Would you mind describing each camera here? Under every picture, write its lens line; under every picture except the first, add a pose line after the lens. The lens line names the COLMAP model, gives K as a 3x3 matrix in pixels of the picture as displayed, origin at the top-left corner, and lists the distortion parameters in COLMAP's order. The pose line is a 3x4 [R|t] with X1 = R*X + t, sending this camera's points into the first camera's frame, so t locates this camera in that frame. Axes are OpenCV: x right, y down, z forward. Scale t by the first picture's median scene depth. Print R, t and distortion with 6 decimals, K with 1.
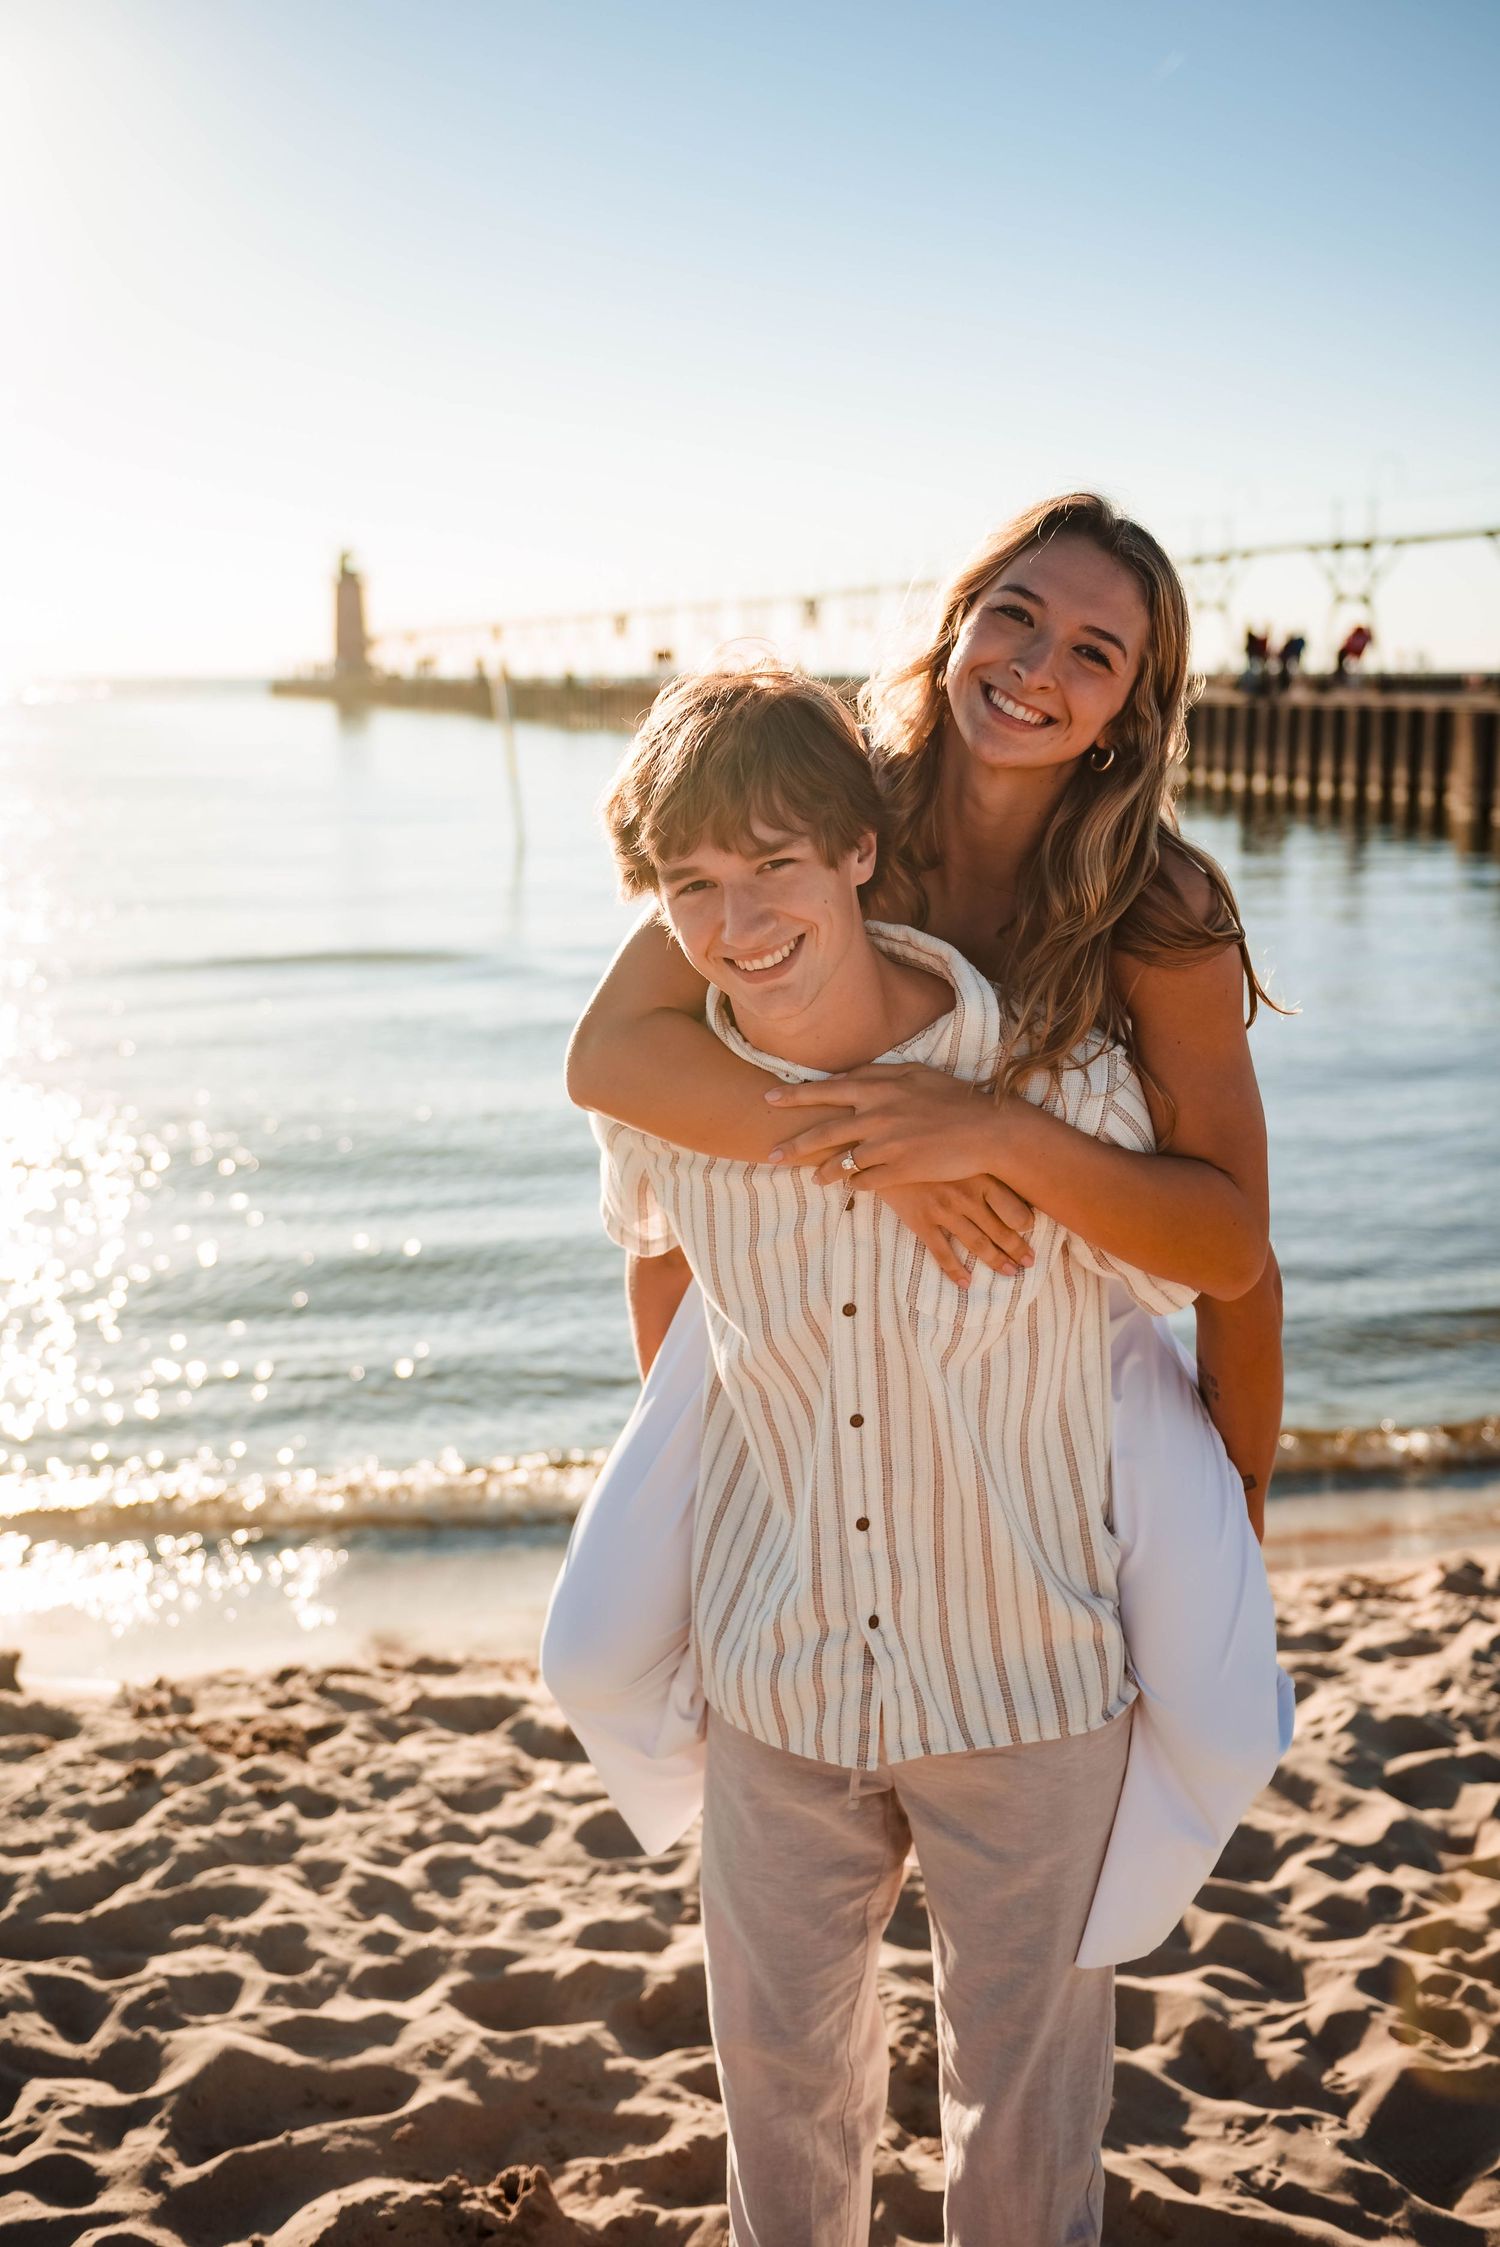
lens RADIAL K [[2374.1, 0, 750.6], [0, 2374.1, 1138.3], [0, 0, 1]] dist [-0.007050, 0.000000]
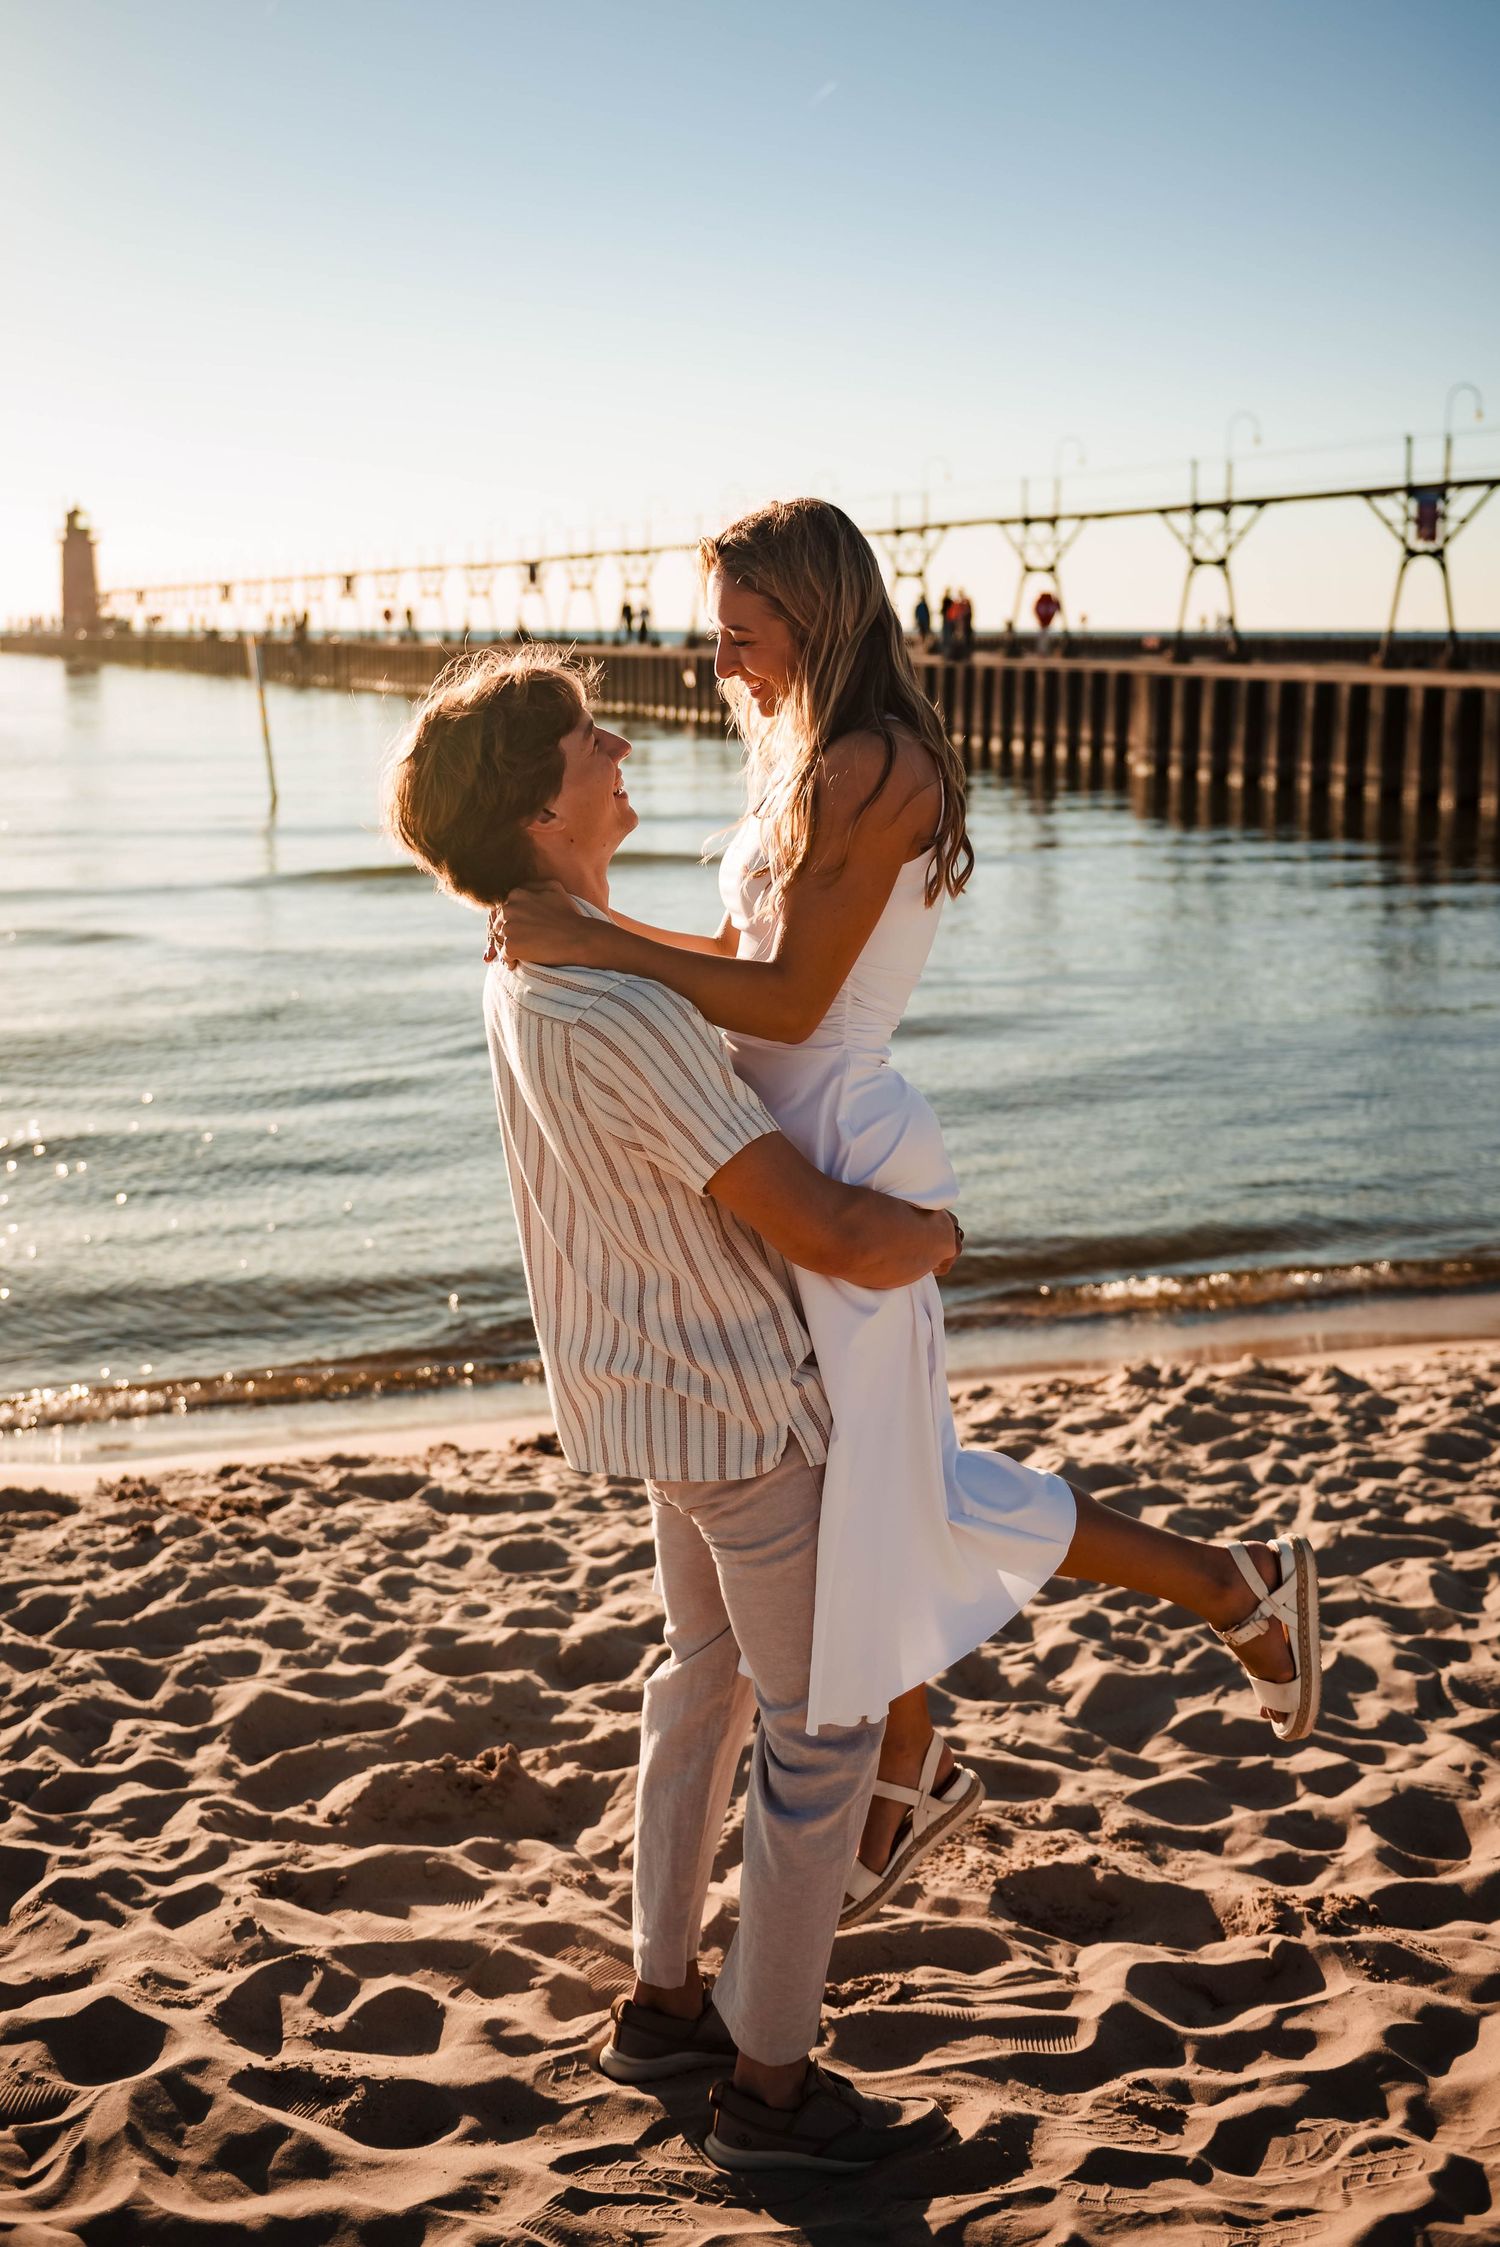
lens RADIAL K [[2327.9, 0, 752.6], [0, 2327.9, 1112.9], [0, 0, 1]] dist [0.001555, 0.000000]
pose [[0.992251, -0.015417, 0.123287, -0.086427], [0.013954, 0.999822, 0.012724, 0.031905], [-0.123462, -0.010905, 0.992289, -0.306943]]
